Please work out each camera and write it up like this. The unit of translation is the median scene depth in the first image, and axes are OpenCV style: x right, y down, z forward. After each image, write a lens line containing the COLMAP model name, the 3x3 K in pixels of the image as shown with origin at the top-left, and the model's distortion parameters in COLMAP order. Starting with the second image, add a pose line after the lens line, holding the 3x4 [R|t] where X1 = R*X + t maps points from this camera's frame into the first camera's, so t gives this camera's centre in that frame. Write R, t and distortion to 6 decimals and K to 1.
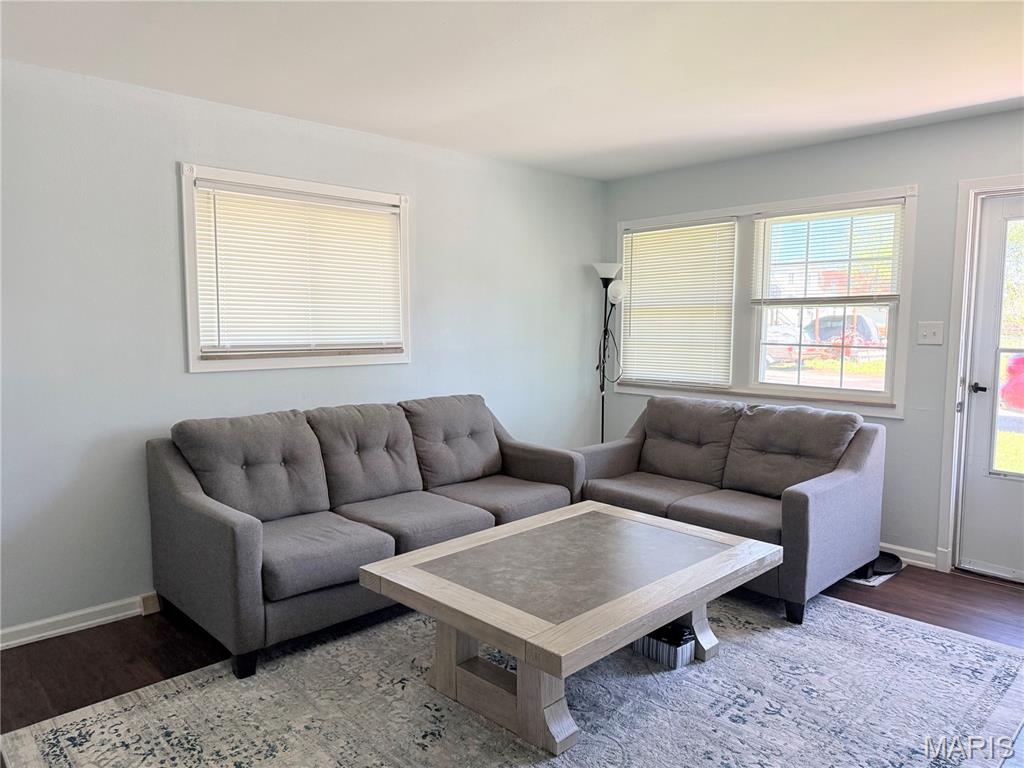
lens RADIAL K [[716.6, 0, 511.8], [0, 716.6, 378.0], [0, 0, 1]] dist [0.046710, -0.025052]
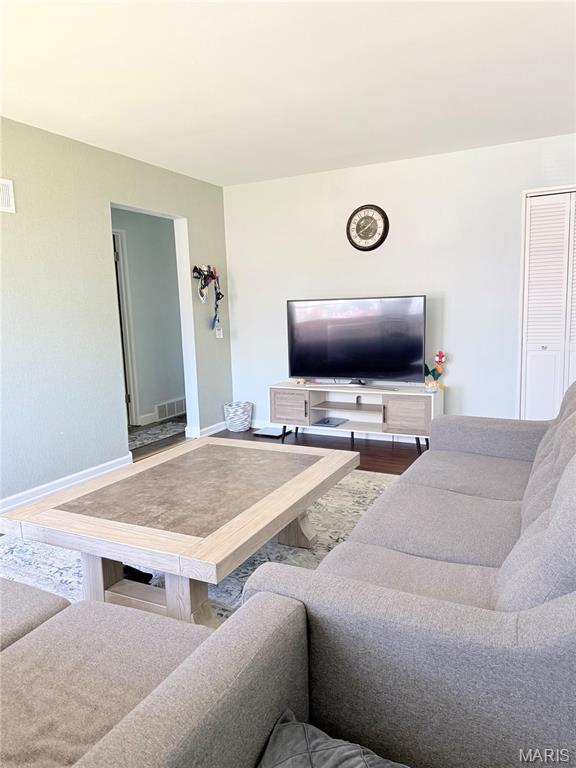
lens RADIAL K [[537.5, 0, 286.8], [0, 537.5, 385.2], [0, 0, 1]] dist [0.046710, -0.025052]
pose [[-0.946142, 0.072891, -0.315441, 0.218364], [0.001013, 0.974987, 0.222259, -0.088938], [0.323752, 0.209969, -0.922550, 1.676567]]
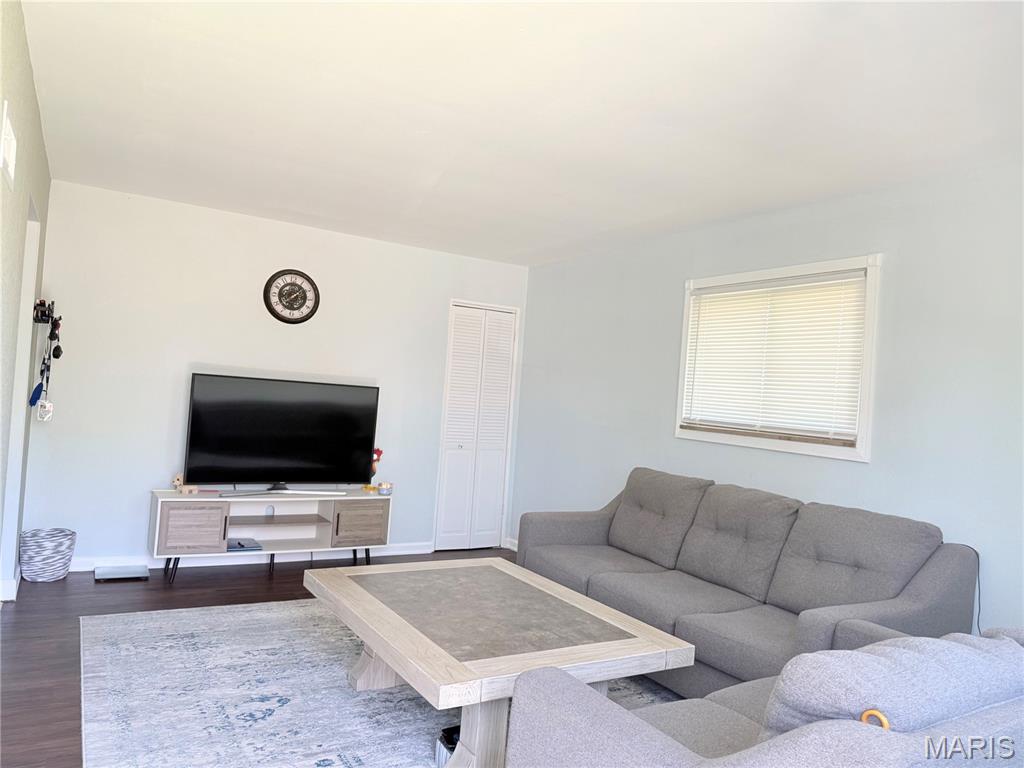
lens RADIAL K [[716.6, 0, 508.1], [0, 716.6, 386.1], [0, 0, 1]] dist [0.046710, -0.025052]
pose [[-0.232679, -0.033308, -0.971983, 1.004004], [-0.158022, 0.987428, 0.003991, -0.063475], [0.959630, 0.154523, -0.235017, 1.137463]]
